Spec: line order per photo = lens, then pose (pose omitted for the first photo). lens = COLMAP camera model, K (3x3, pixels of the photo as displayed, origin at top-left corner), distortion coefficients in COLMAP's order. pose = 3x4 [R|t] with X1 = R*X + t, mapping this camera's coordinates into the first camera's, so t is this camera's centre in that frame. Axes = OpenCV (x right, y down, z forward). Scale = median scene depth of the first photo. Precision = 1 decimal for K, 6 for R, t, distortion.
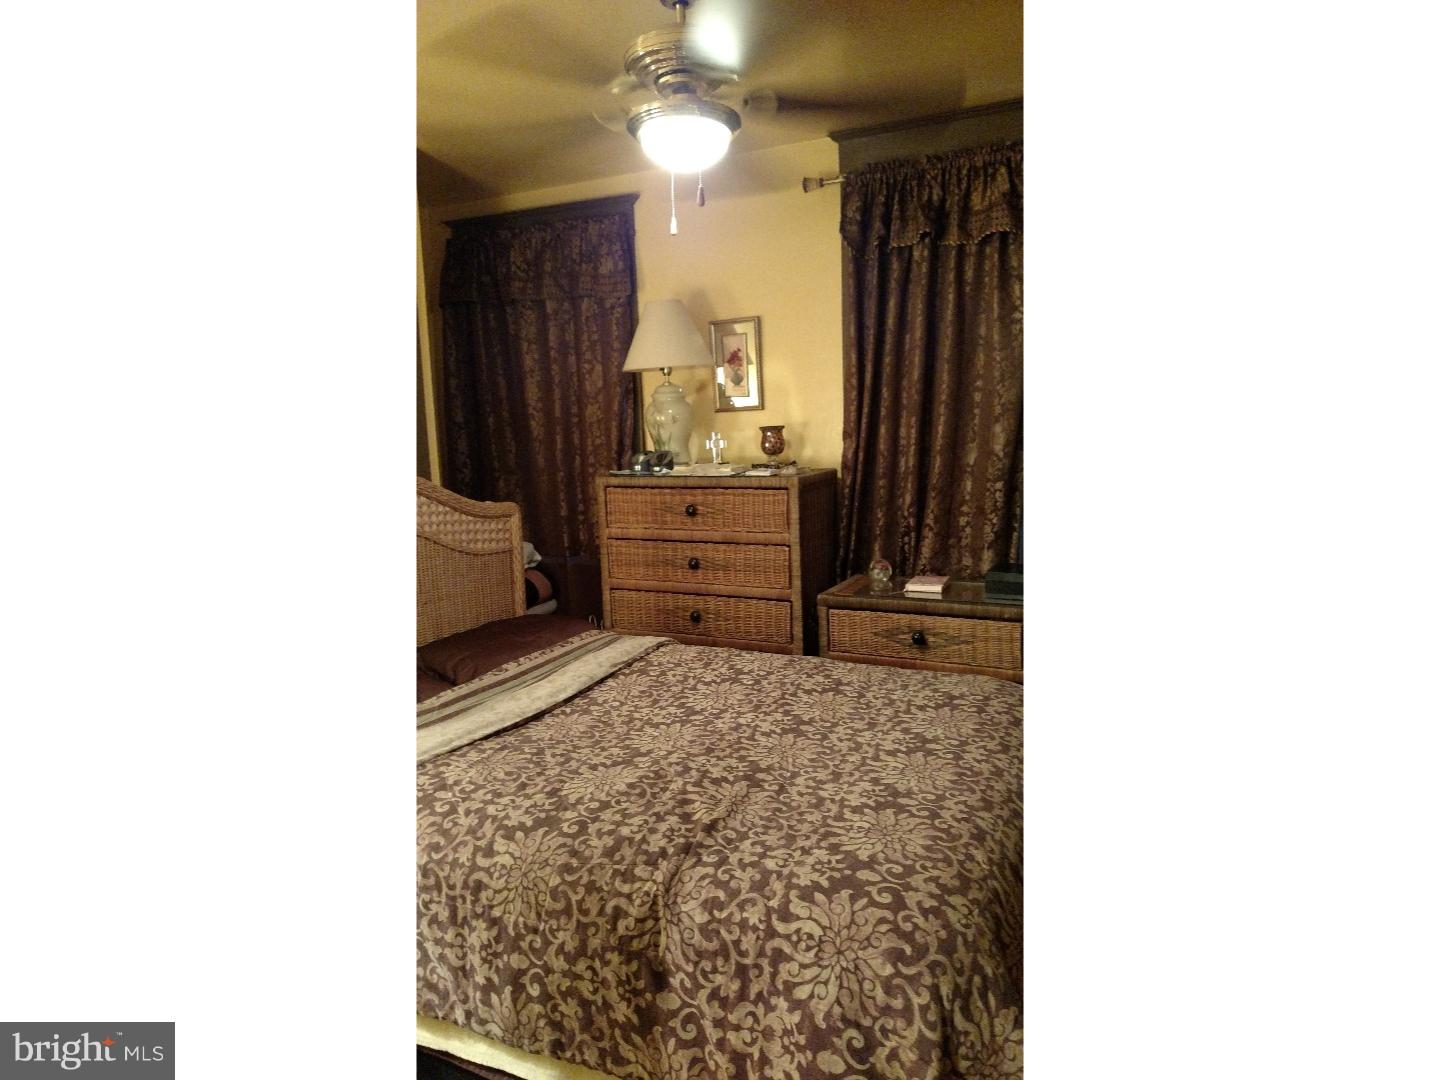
lens RADIAL K [[867.7, 0, 720.0], [0, 867.7, 540.0], [0, 0, 1]] dist [0.163937, -0.000332]
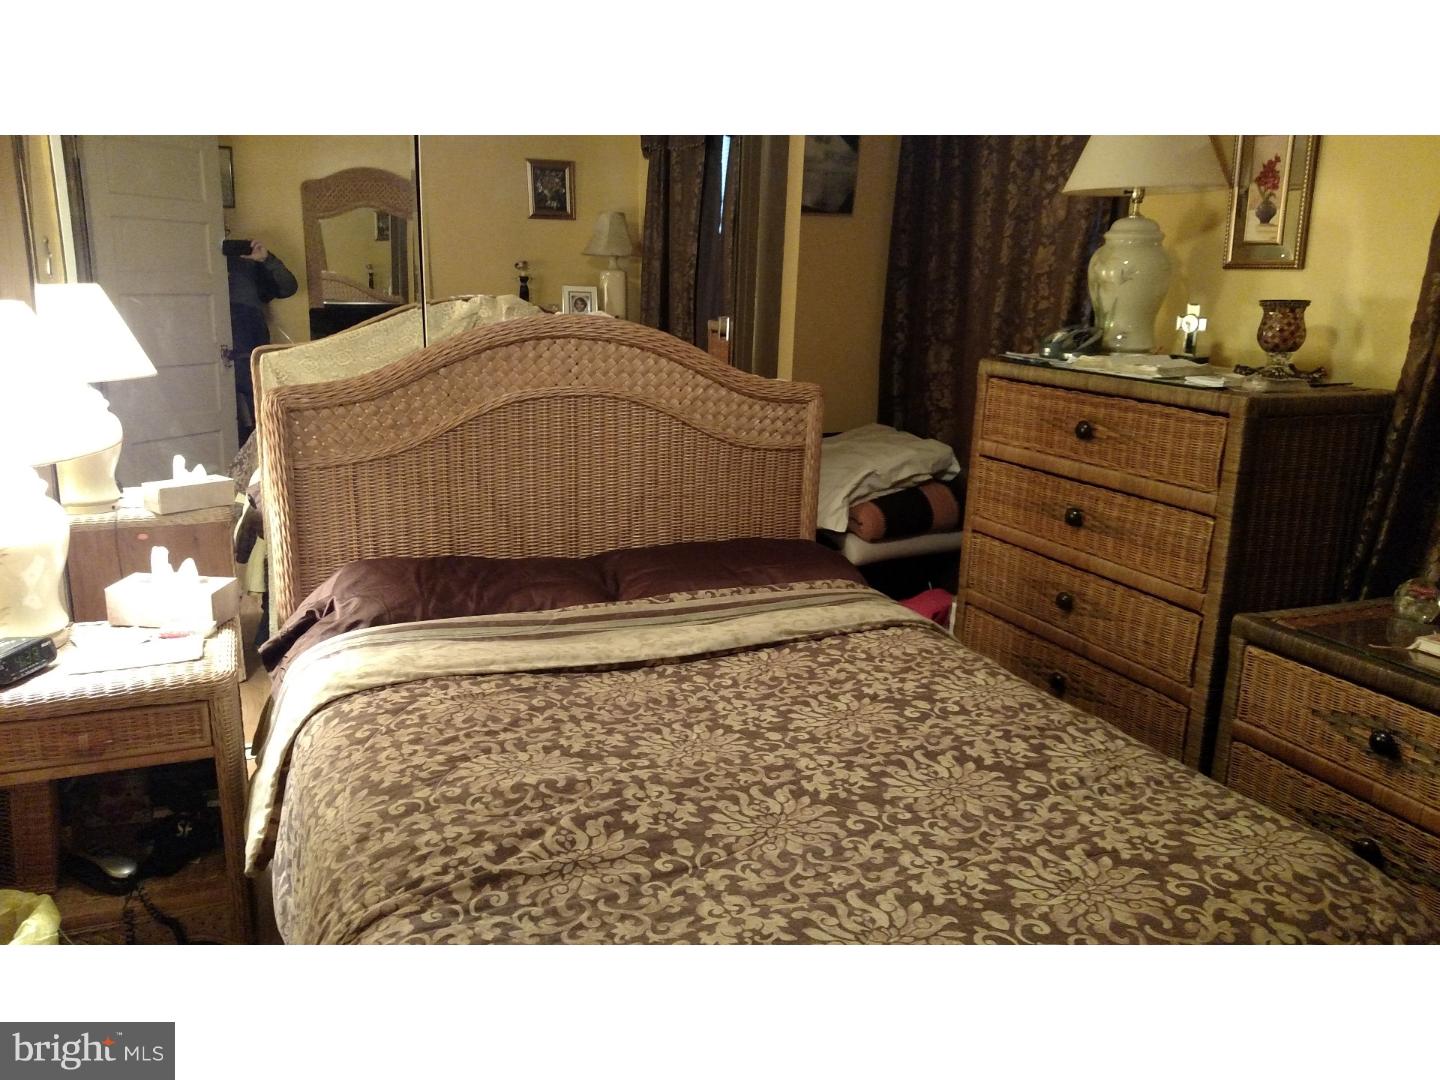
lens RADIAL K [[1135.1, 0, 720.0], [0, 1135.1, 554.5], [0, 0, 1]] dist [0.236210, -0.475396]
pose [[0.744117, 0.217281, -0.631727, 0.402152], [-0.144640, 0.975599, 0.165182, -0.060121], [0.652204, -0.031542, 0.757387, 0.278710]]
